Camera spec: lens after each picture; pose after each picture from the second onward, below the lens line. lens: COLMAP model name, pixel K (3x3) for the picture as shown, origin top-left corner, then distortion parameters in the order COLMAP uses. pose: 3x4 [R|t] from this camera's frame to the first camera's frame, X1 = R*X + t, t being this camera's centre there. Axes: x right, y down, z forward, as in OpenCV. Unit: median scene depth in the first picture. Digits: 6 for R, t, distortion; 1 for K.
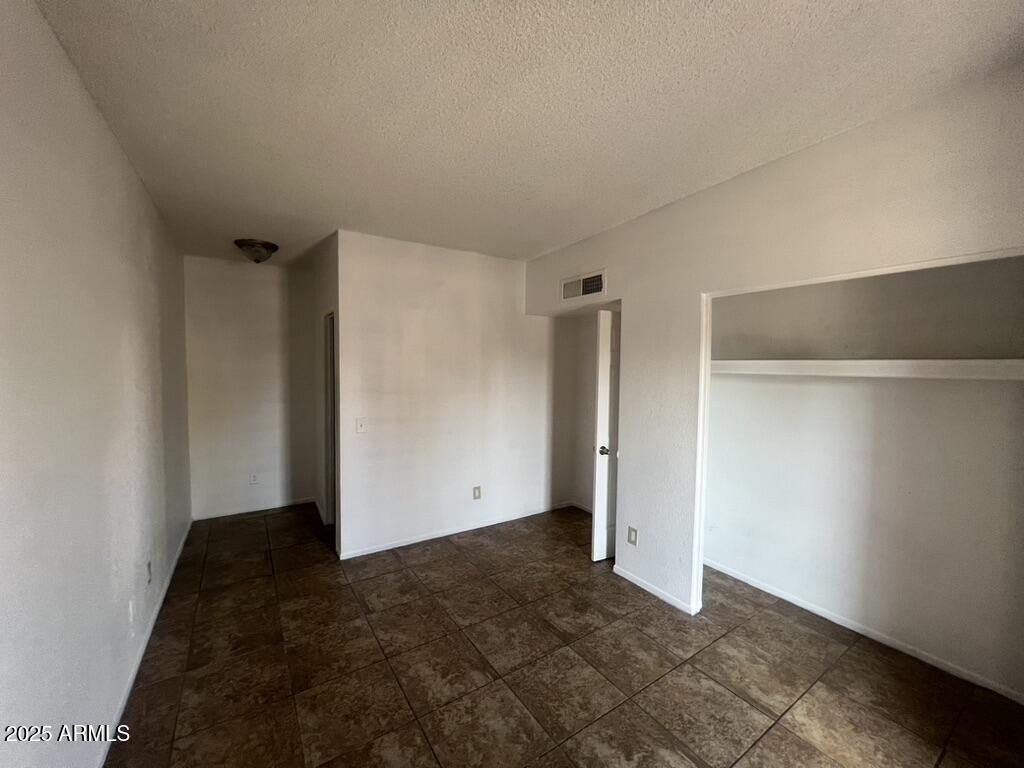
lens RADIAL K [[410.0, 0, 506.5], [0, 410.0, 385.2], [0, 0, 1]] dist [0.000061, 0.000352]
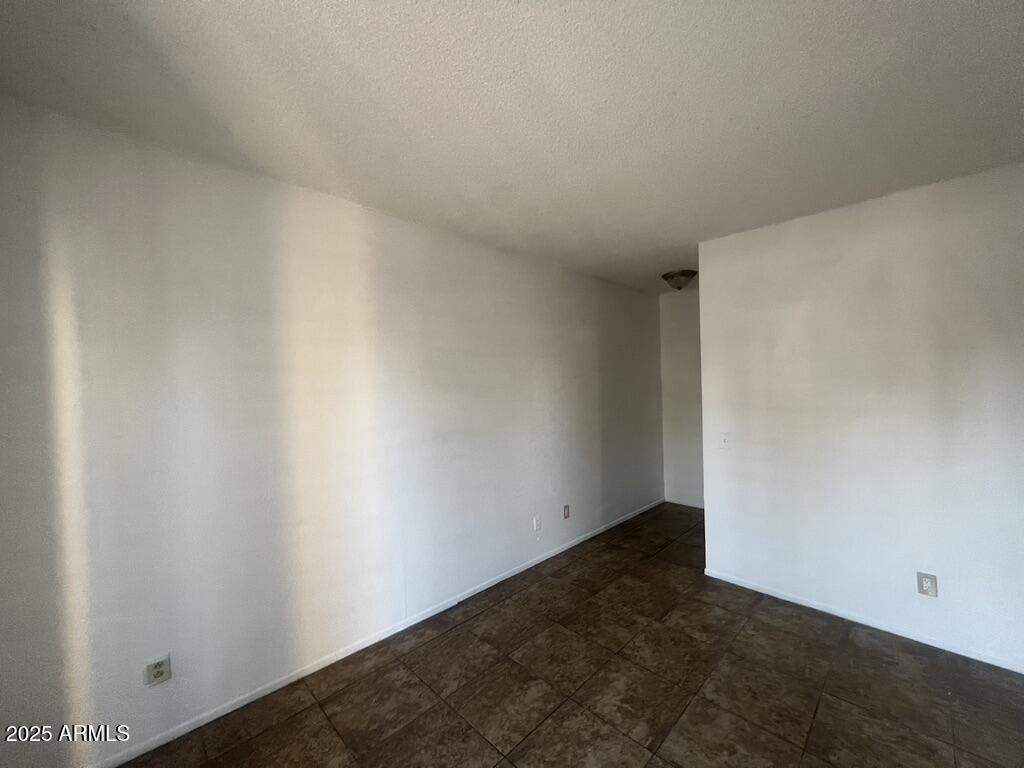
lens RADIAL K [[410.0, 0, 512.2], [0, 410.0, 383.0], [0, 0, 1]] dist [0.000061, 0.000352]
pose [[0.195876, -0.006326, -0.980608, 0.687843], [-0.017744, 0.999793, -0.009994, -0.023707], [0.980468, 0.019357, 0.195723, 0.495186]]
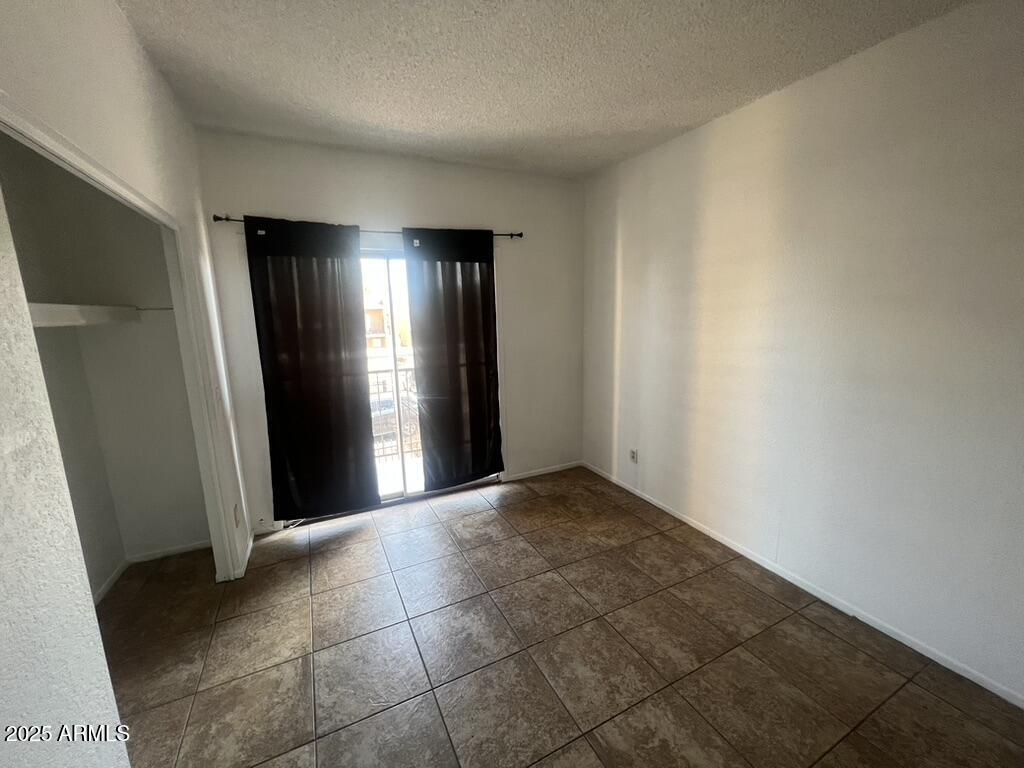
lens RADIAL K [[405.8, 0, 506.6], [0, 405.8, 378.5], [0, 0, 1]] dist [-0.003679, 0.000710]
pose [[-0.992444, -0.007928, 0.122443, 0.035972], [0.018097, 0.977540, 0.209970, -0.059714], [-0.121358, 0.210599, -0.970010, 1.453303]]
